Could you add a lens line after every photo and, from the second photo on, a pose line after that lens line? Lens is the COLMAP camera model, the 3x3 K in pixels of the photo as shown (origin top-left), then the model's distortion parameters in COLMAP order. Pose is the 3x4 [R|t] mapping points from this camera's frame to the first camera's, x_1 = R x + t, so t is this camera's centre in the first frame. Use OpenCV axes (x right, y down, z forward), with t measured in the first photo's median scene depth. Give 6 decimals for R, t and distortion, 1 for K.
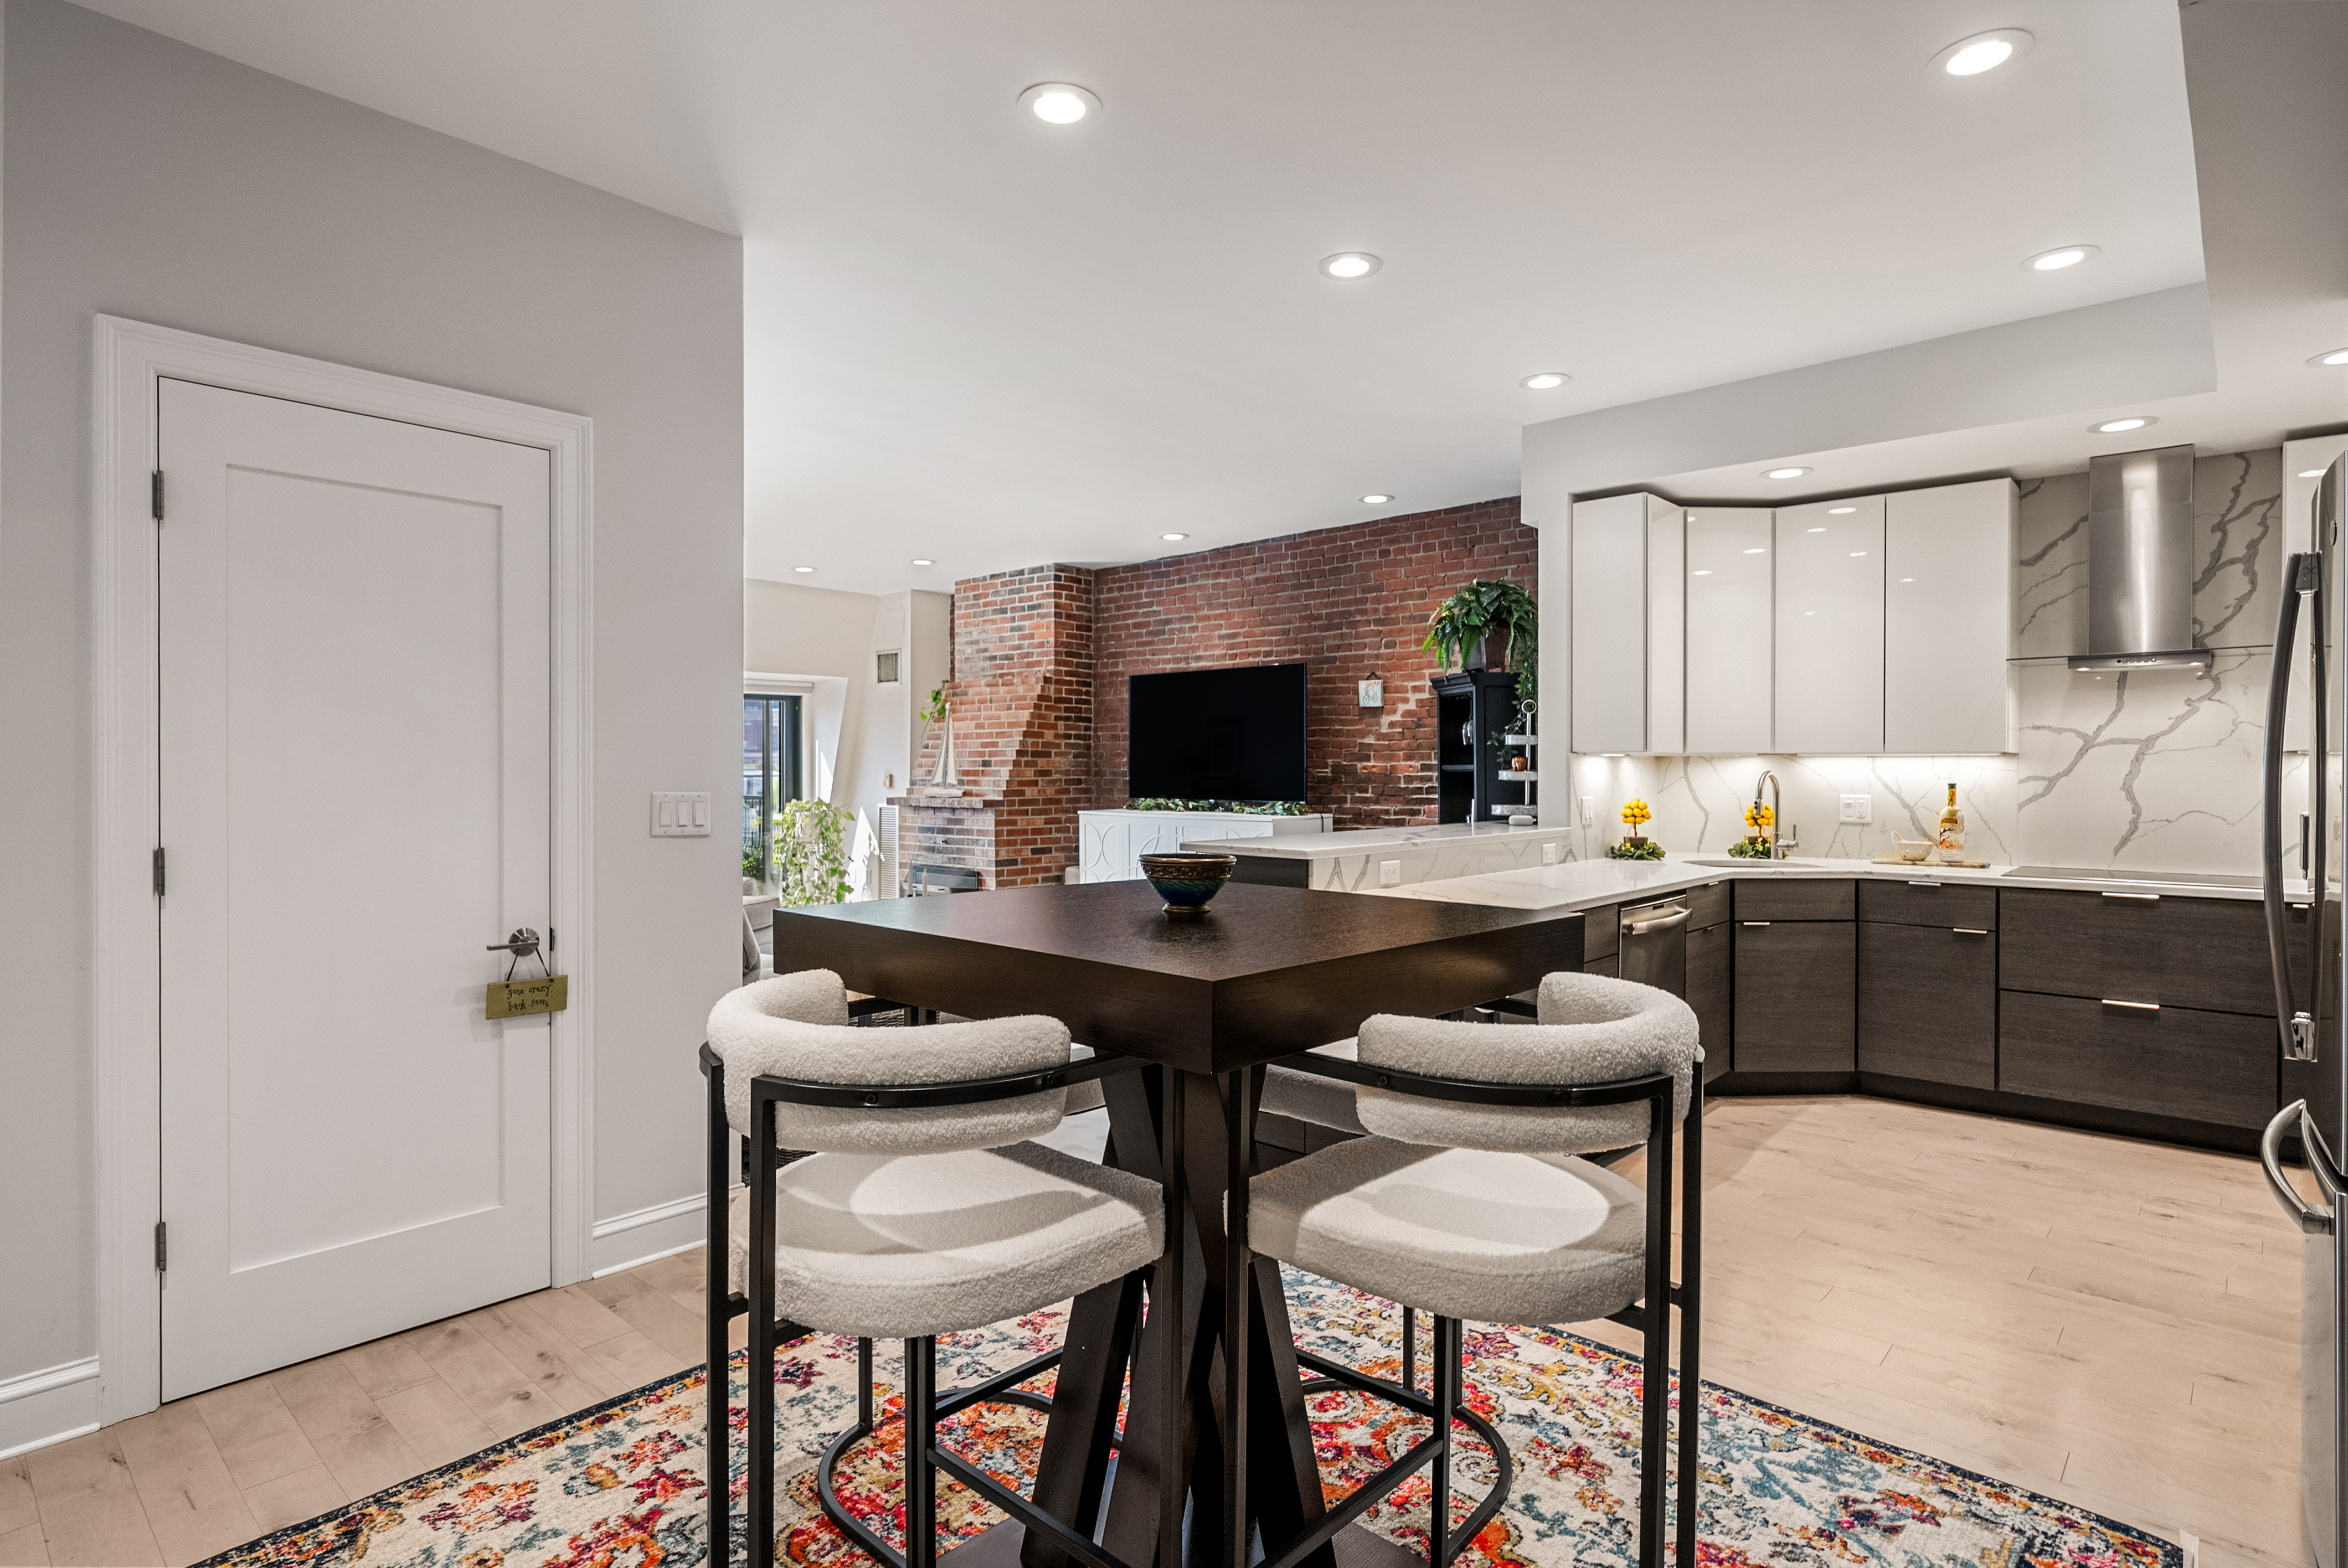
lens RADIAL K [[1207.8, 0, 1162.8], [0, 1207.8, 777.0], [0, 0, 1]] dist [0.002754, 0.000751]
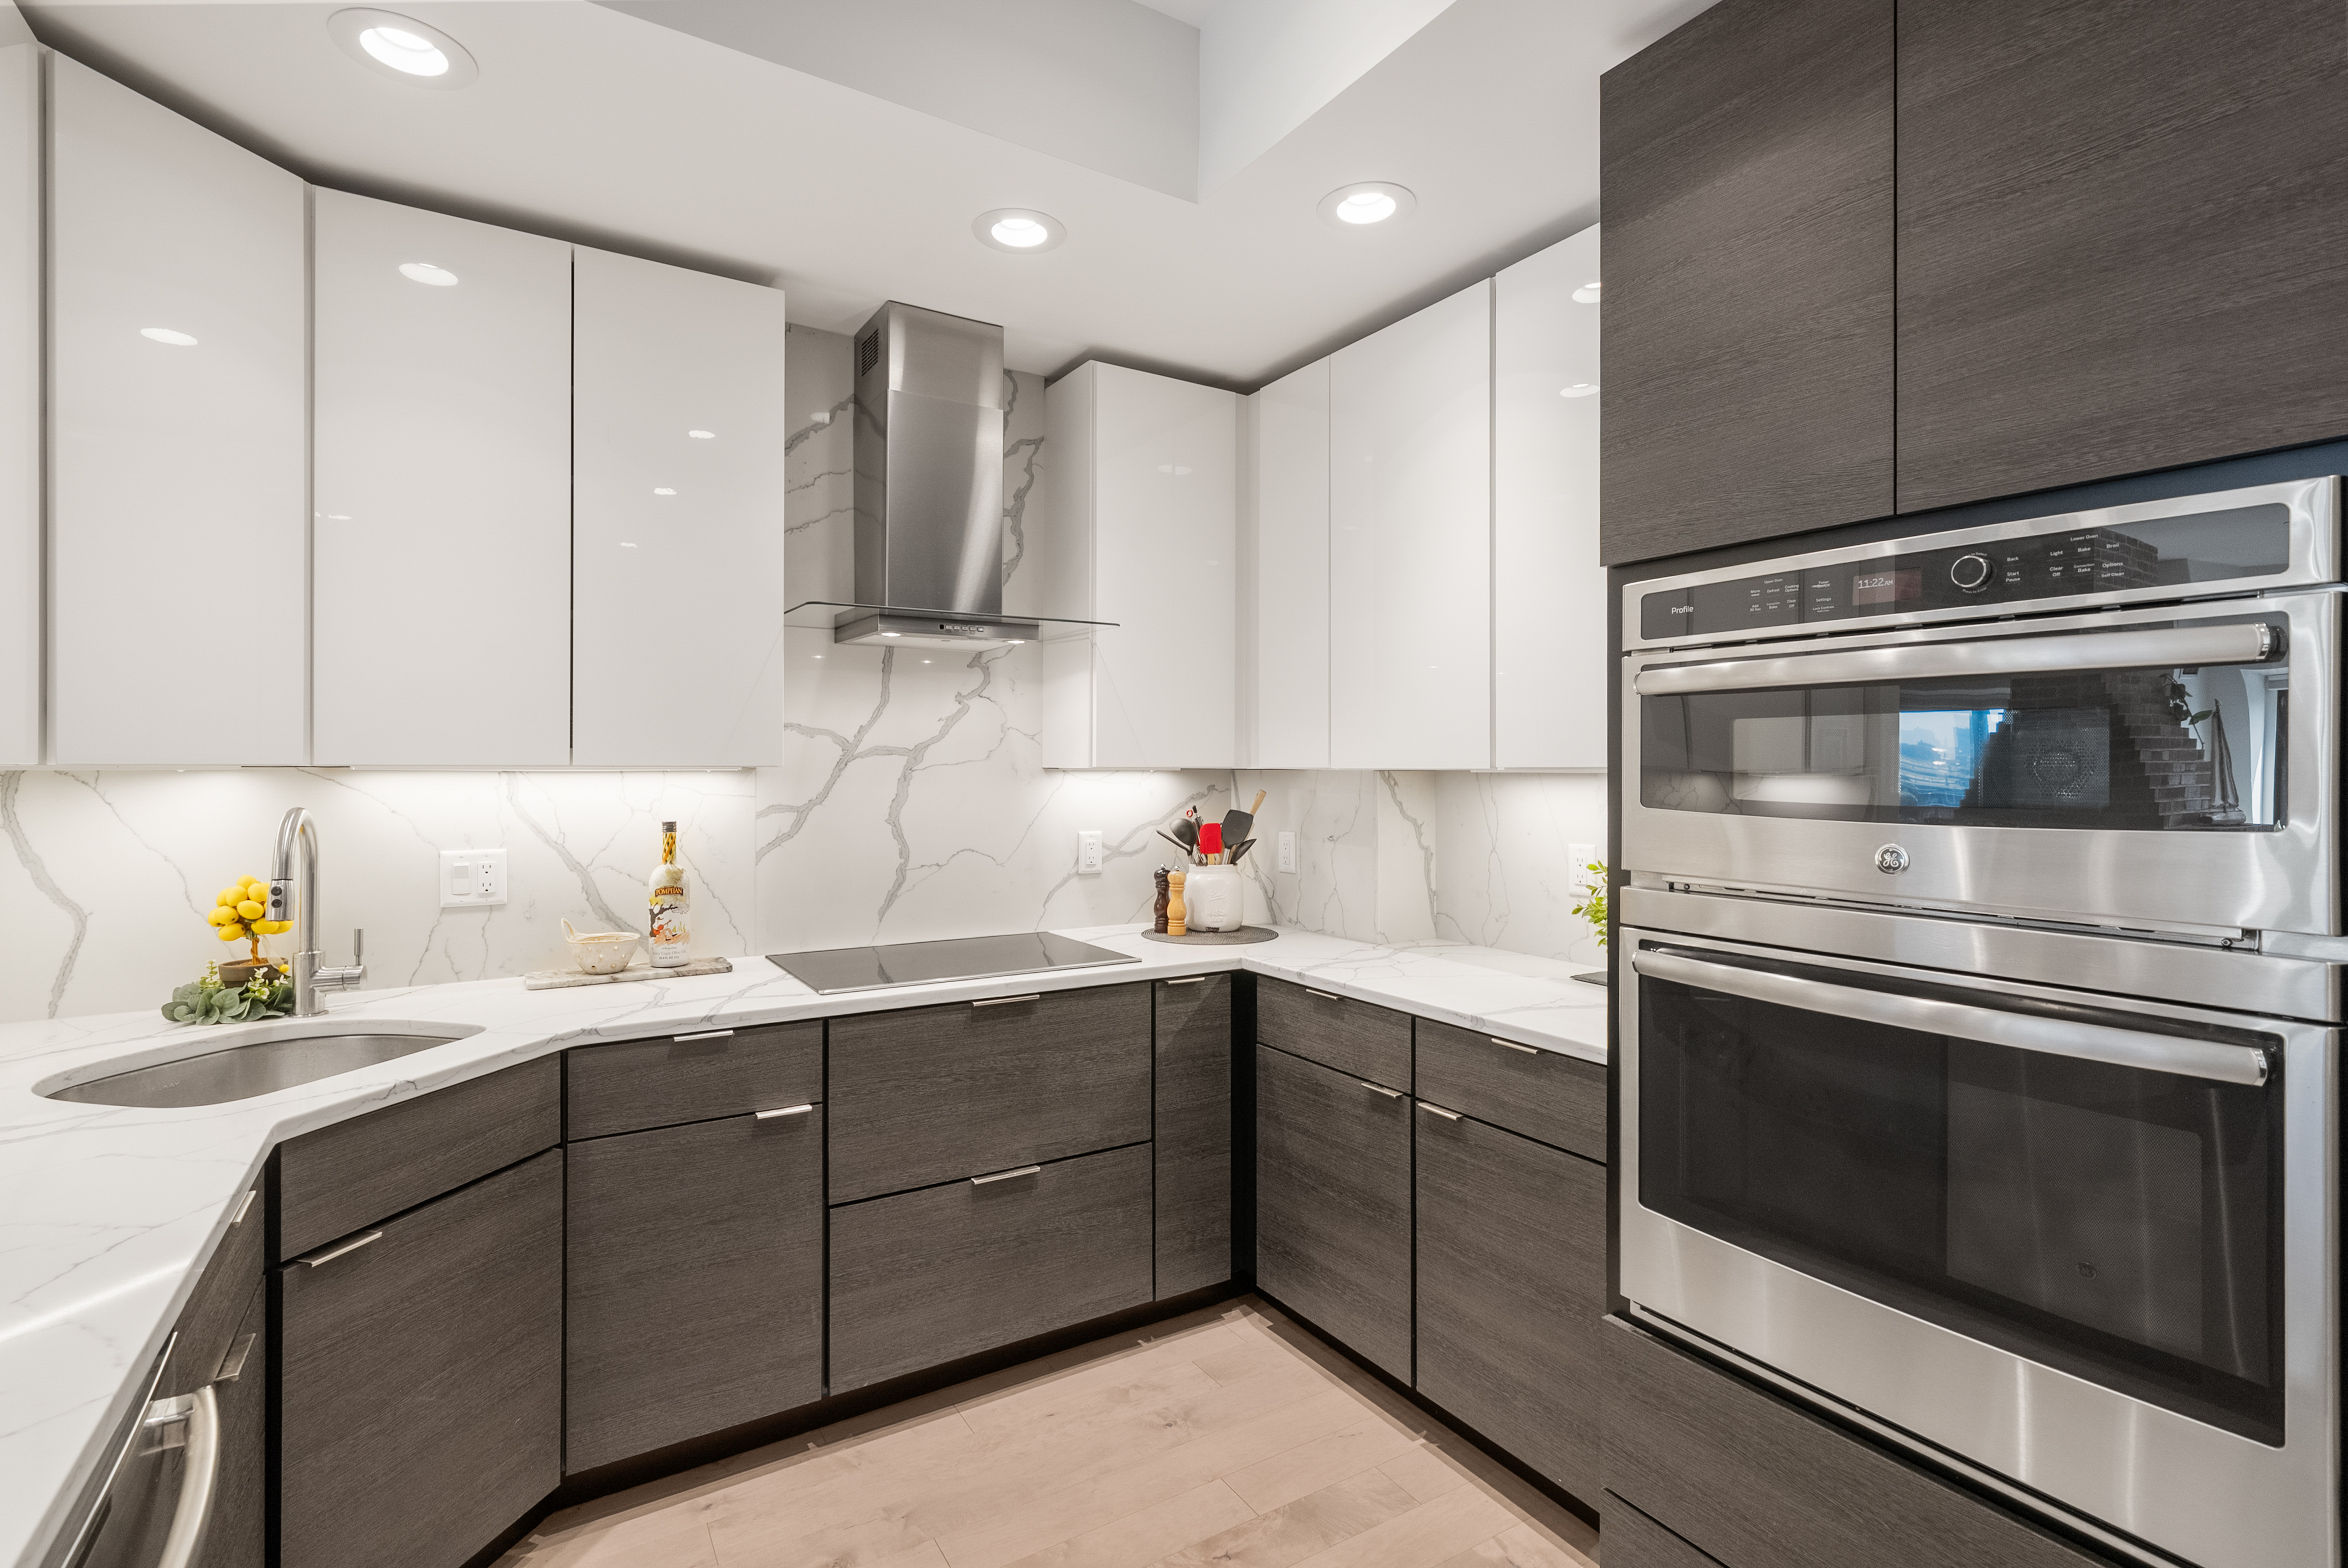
lens RADIAL K [[1098.7, 0, 1165.0], [0, 1098.7, 765.5], [0, 0, 1]] dist [0.000571, 0.000351]
pose [[0.280778, 0.001089, 0.959772, 0.165268], [0.006531, 0.999974, -0.003045, -0.012261], [-0.959751, 0.007123, 0.280764, 0.450857]]
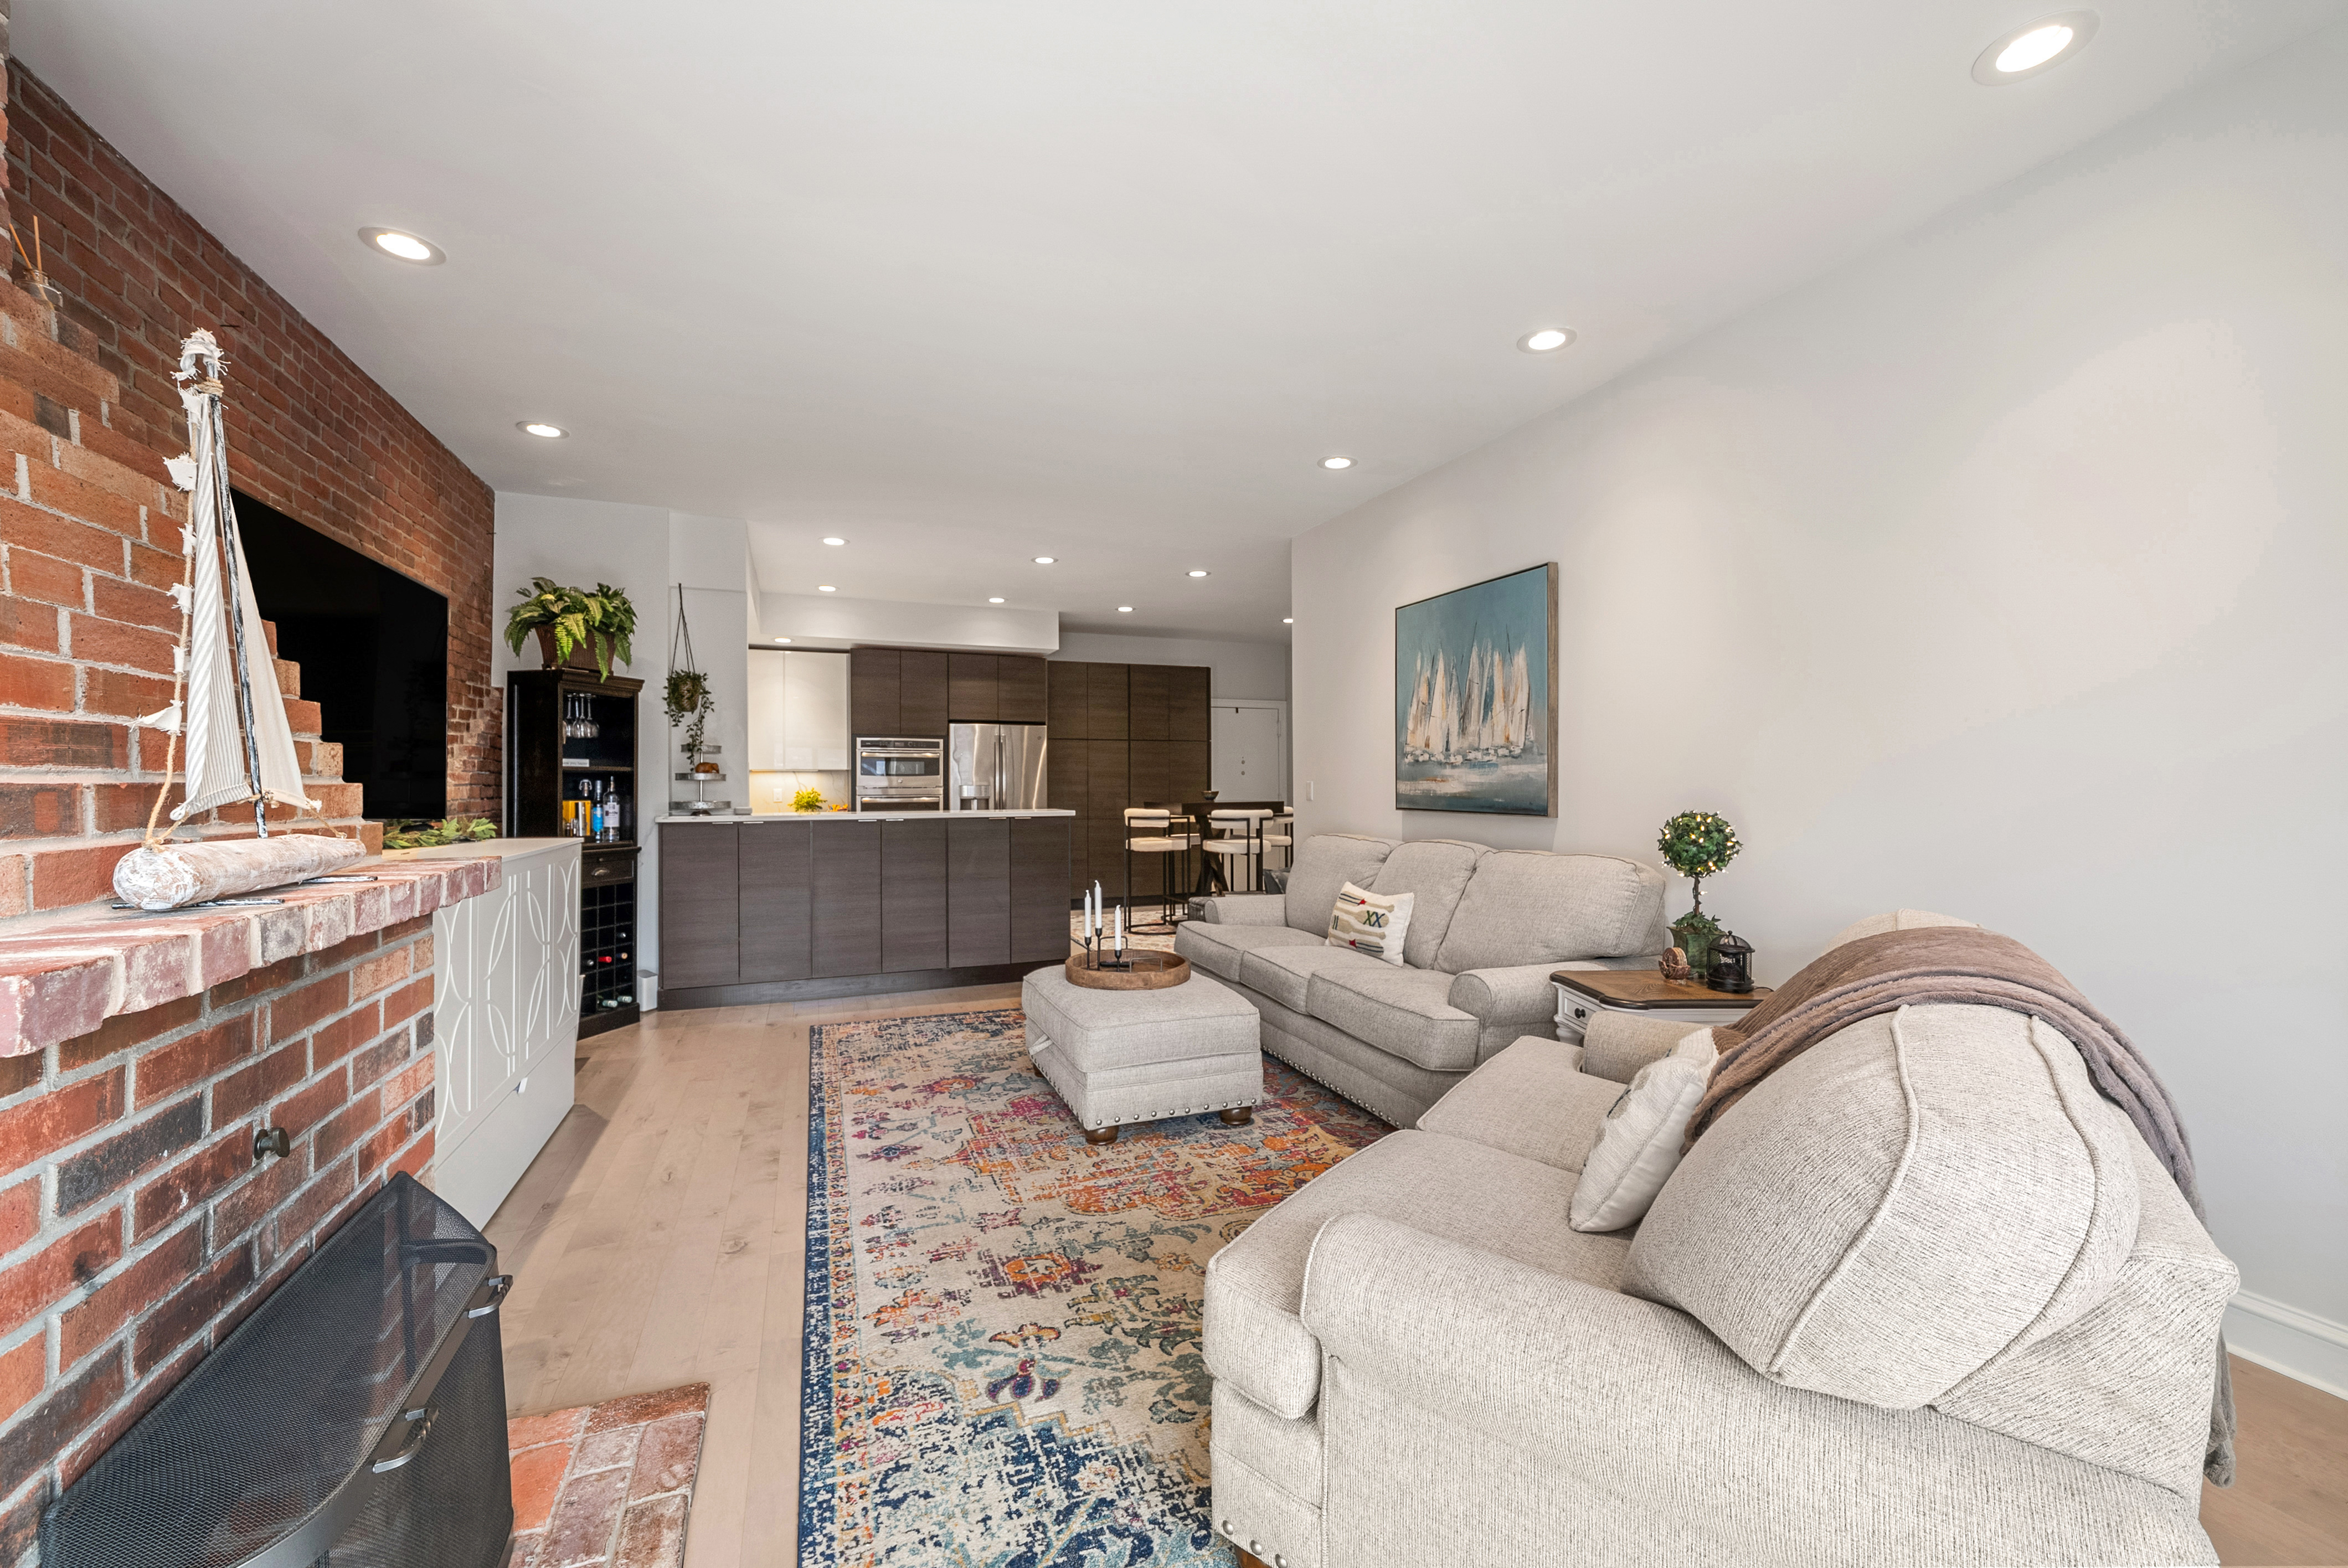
lens RADIAL K [[899.5, 0, 1159.4], [0, 899.5, 782.6], [0, 0, 1]] dist [-0.002028, -0.000220]
pose [[-0.894841, 0.003439, 0.446371, -0.419066], [0.006571, 0.999963, 0.005468, 0.001733], [-0.446336, 0.007826, -0.894831, 1.253764]]
